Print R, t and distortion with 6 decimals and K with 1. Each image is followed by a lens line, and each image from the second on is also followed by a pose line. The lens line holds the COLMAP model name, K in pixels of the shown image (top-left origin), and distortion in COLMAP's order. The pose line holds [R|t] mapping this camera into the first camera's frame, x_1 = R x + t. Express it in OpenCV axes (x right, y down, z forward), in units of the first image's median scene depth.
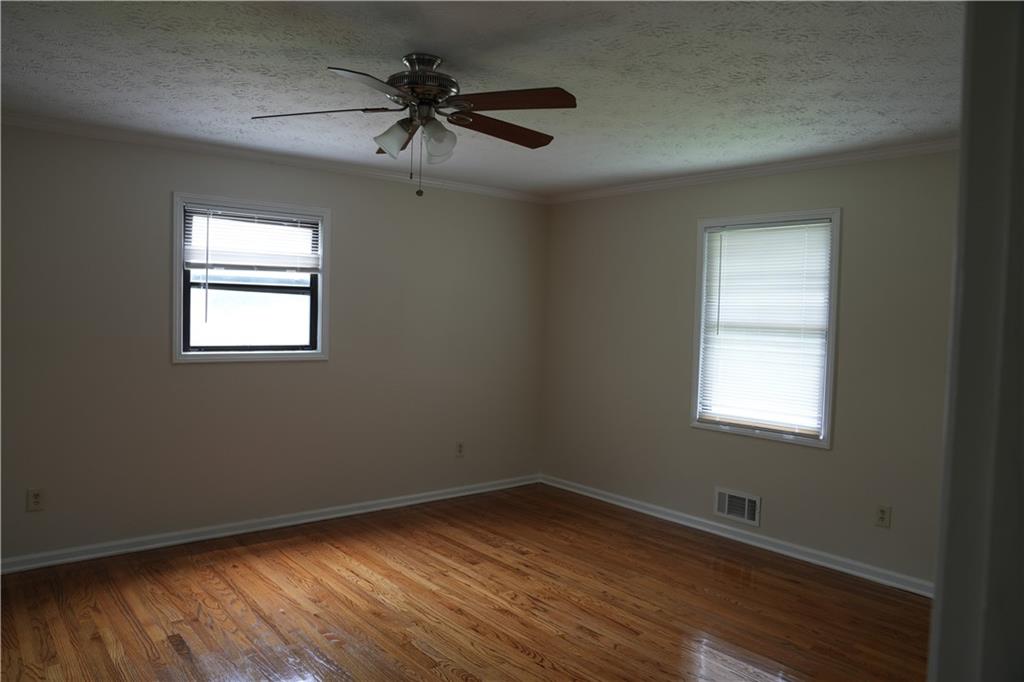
lens RADIAL K [[705.2, 0, 509.8], [0, 705.2, 339.1], [0, 0, 1]] dist [-0.137156, 0.106997]
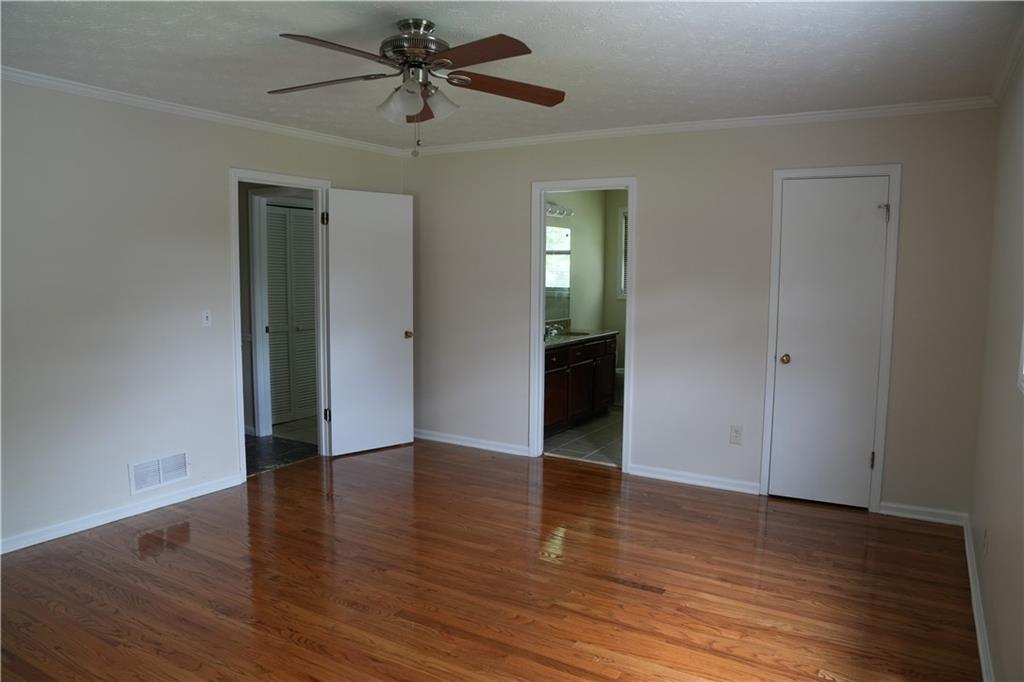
lens RADIAL K [[705.2, 0, 509.8], [0, 705.2, 339.1], [0, 0, 1]] dist [-0.137156, 0.106997]
pose [[-0.945591, -0.002995, -0.325343, 0.048683], [-0.048631, 0.990026, 0.132228, -0.050958], [0.321702, 0.140856, -0.936305, 1.339817]]
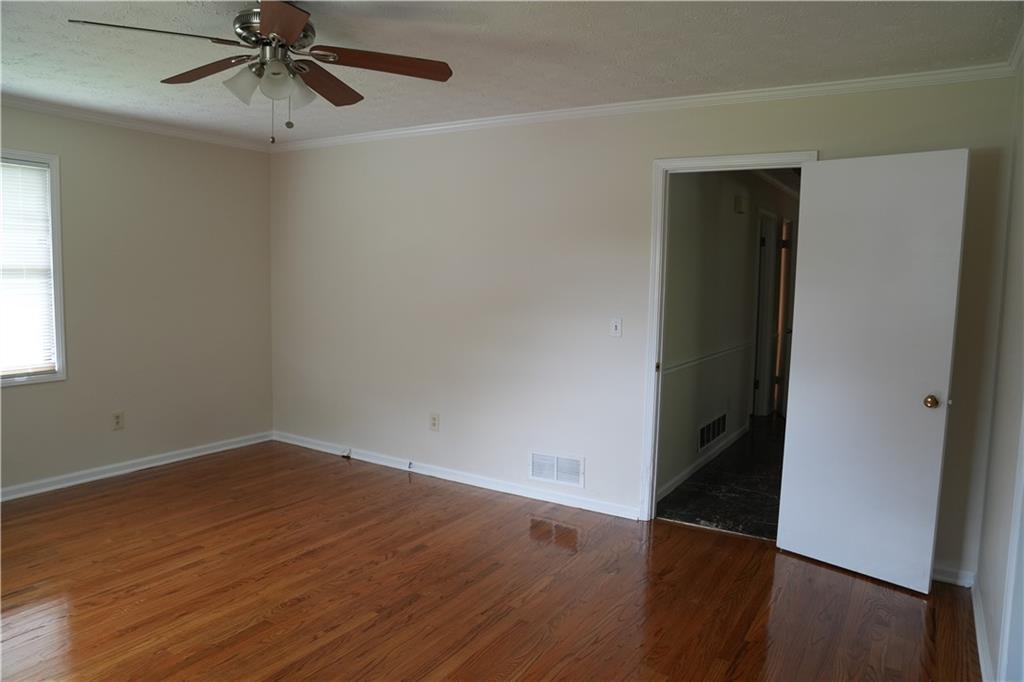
lens RADIAL K [[705.2, 0, 509.8], [0, 705.2, 339.1], [0, 0, 1]] dist [-0.137156, 0.106997]
pose [[-0.322199, -0.123313, 0.938606, -0.749740], [0.009859, 0.990989, 0.133579, -0.039476], [-0.946621, 0.052292, -0.318080, 0.656225]]
